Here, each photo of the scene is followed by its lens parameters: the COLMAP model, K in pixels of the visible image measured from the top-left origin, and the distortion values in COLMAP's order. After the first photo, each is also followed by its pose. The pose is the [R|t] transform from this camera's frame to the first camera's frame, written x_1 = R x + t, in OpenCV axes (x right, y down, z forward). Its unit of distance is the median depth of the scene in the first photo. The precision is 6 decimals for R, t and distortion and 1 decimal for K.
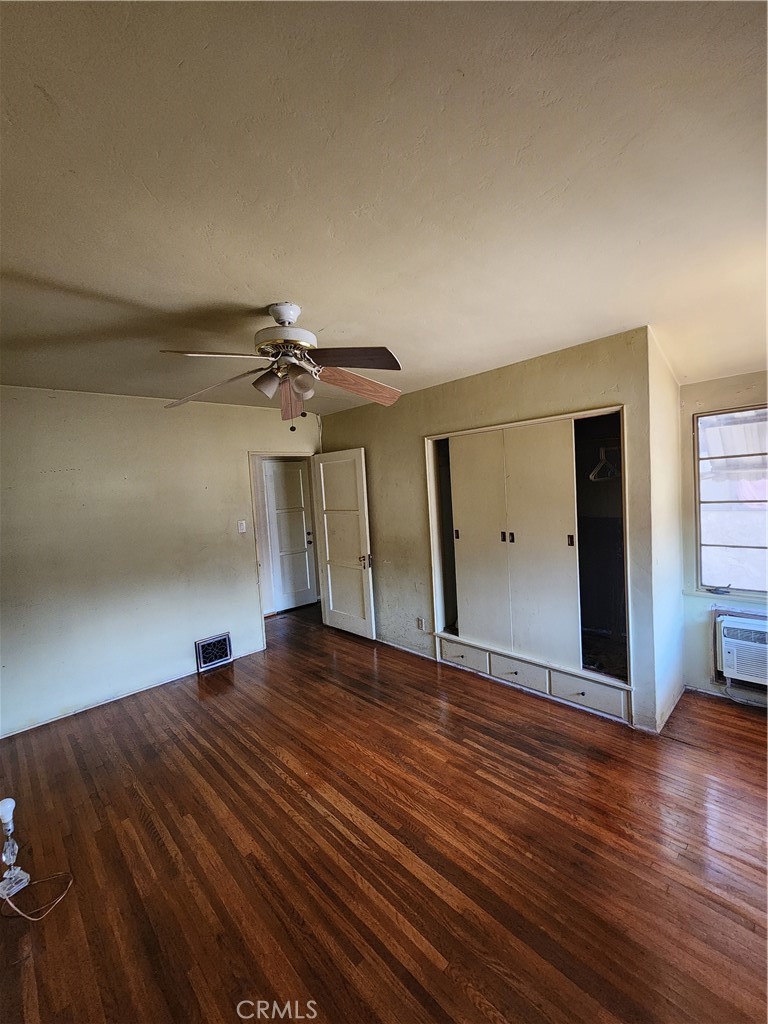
lens RADIAL K [[422.2, 0, 392.4], [0, 422.2, 510.8], [0, 0, 1]] dist [-0.001510, 0.000682]
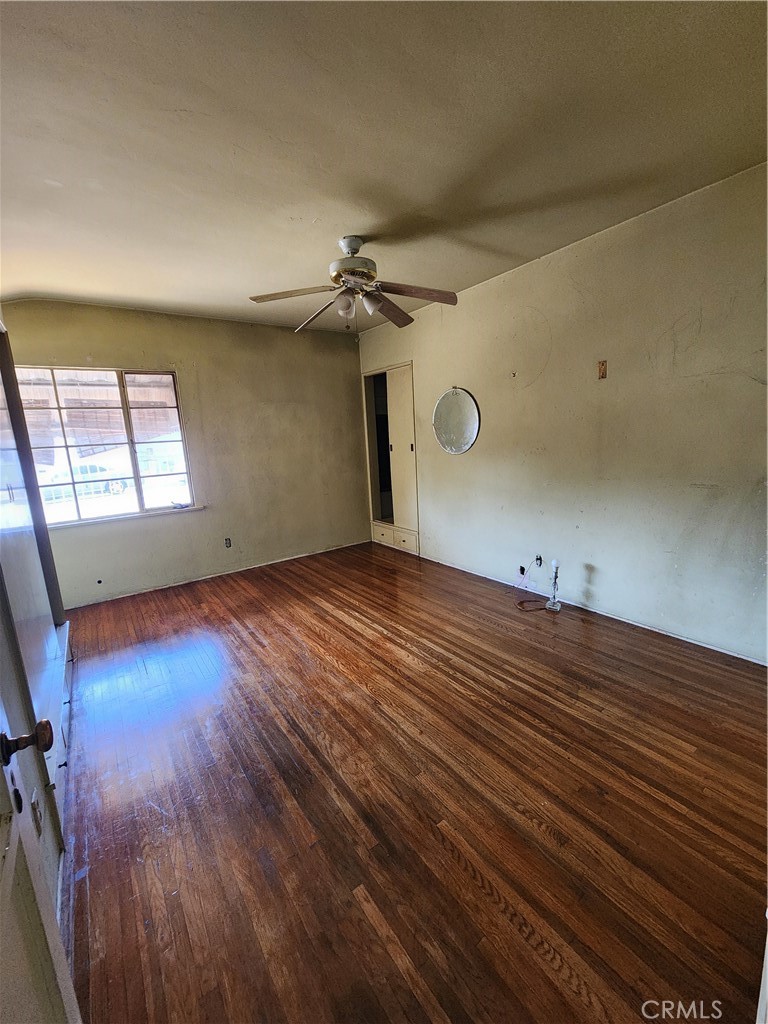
lens RADIAL K [[422.2, 0, 392.4], [0, 422.2, 510.8], [0, 0, 1]] dist [-0.001510, 0.000682]
pose [[-0.983538, 0.084821, 0.159560, -0.434138], [0.121220, 0.964536, 0.234468, 0.023053], [-0.134013, 0.249950, -0.958940, 2.036801]]
